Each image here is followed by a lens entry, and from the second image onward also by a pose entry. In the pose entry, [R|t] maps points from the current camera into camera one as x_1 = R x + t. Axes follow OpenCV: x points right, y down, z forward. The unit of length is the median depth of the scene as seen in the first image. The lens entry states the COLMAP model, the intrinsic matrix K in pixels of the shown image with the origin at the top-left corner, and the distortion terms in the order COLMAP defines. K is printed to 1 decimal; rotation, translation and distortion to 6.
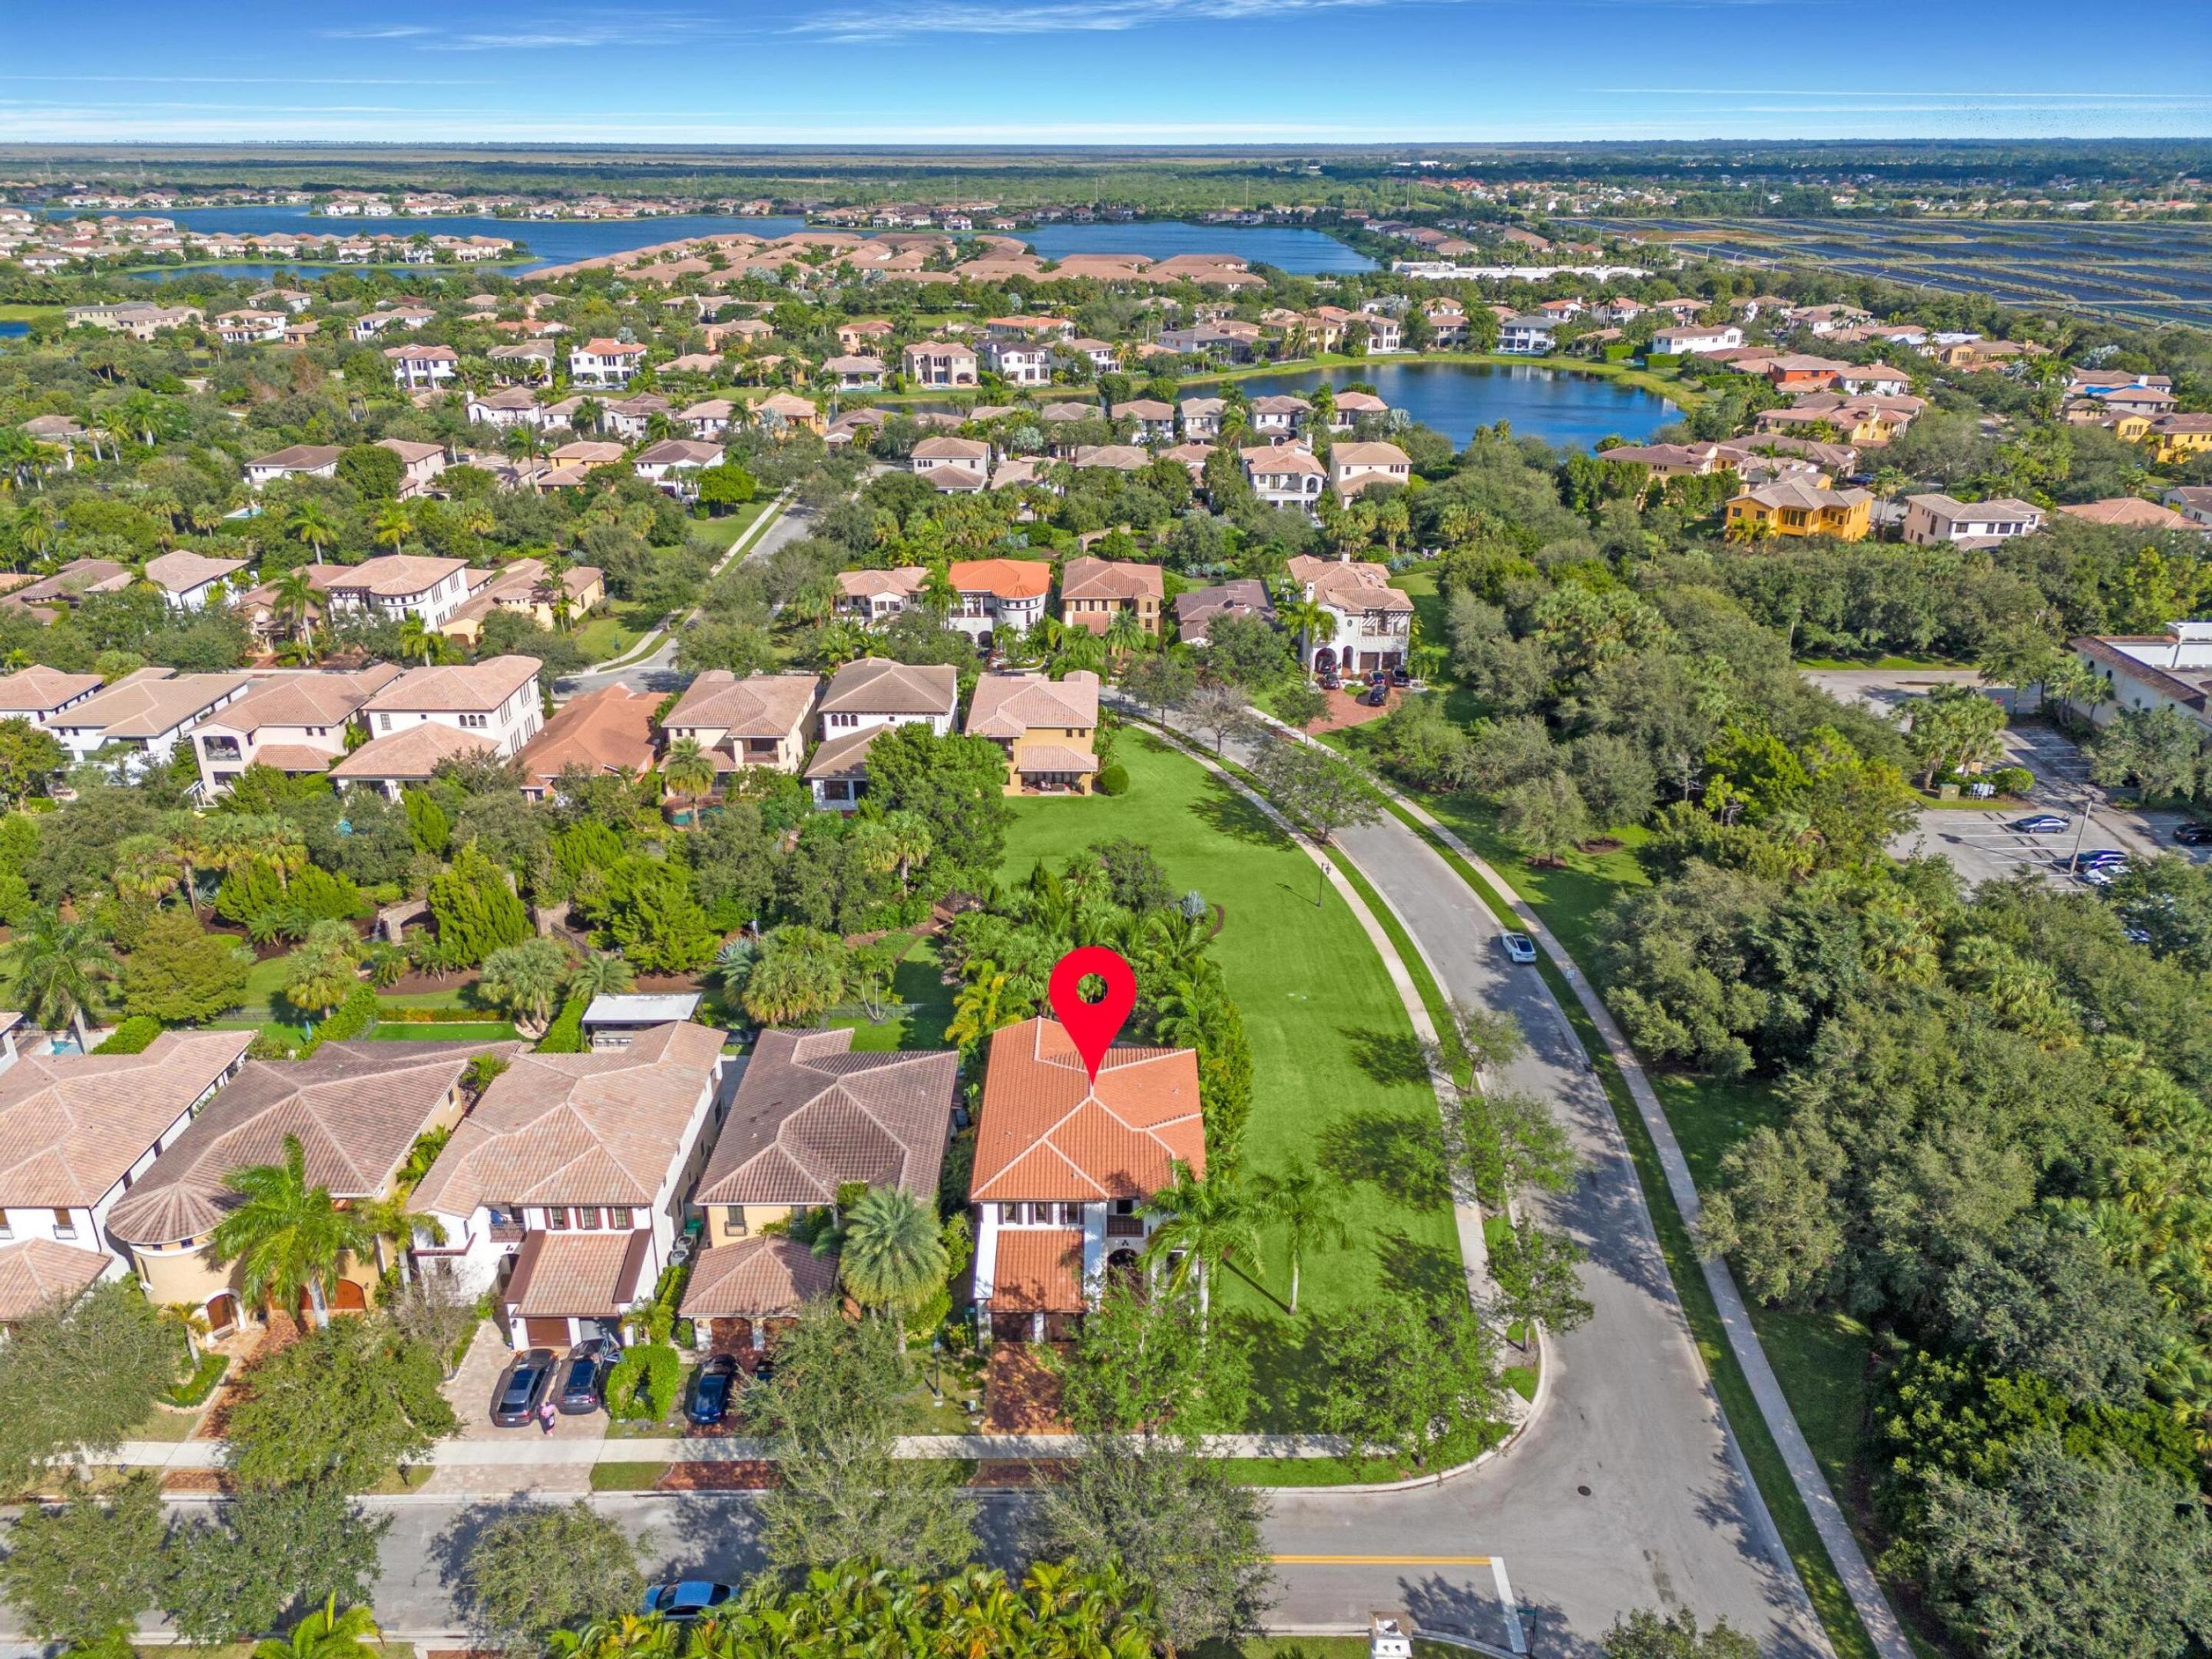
lens RADIAL K [[1609.4, 0, 1095.5], [0, 1609.4, 829.1], [0, 0, 1]] dist [0.064069, -0.055953]
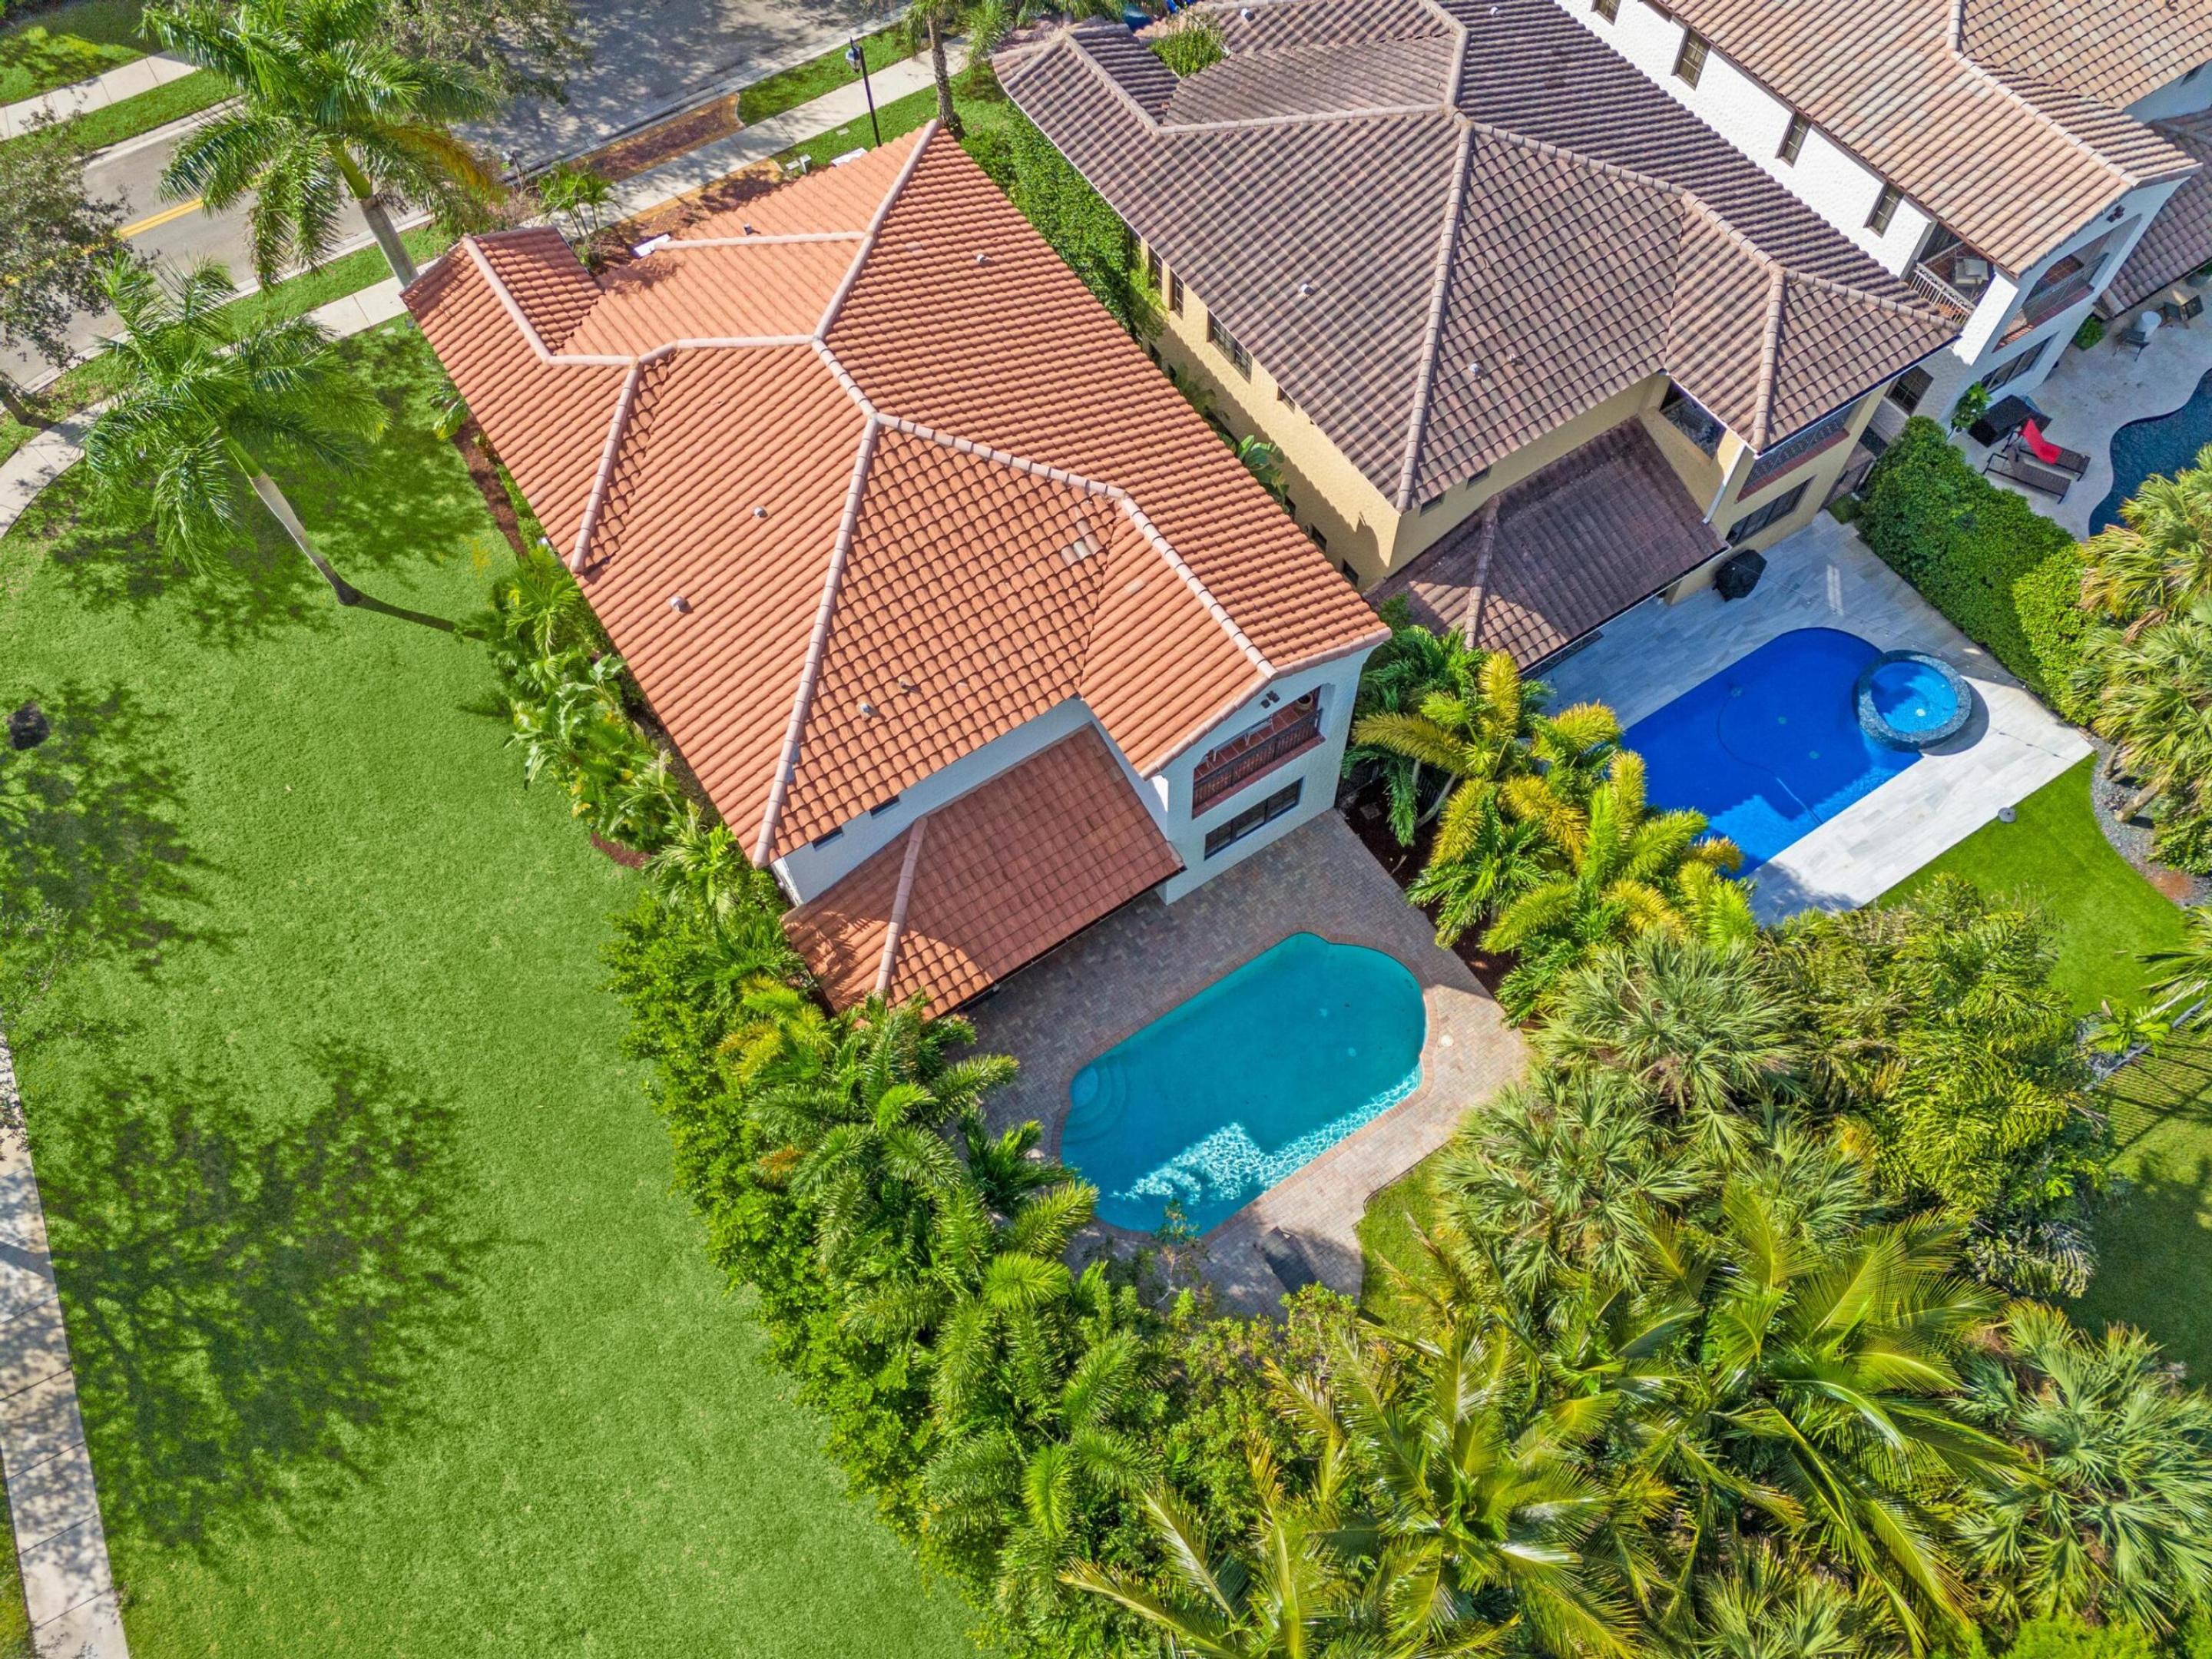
lens RADIAL K [[1609.4, 0, 1123.1], [0, 1609.4, 832.2], [0, 0, 1]] dist [0.064069, -0.055953]
pose [[-0.831551, 0.500052, -0.241808, 0.070604], [-0.197035, 0.141469, 0.970136, -0.156998], [0.519326, 0.854362, -0.019111, 1.006835]]
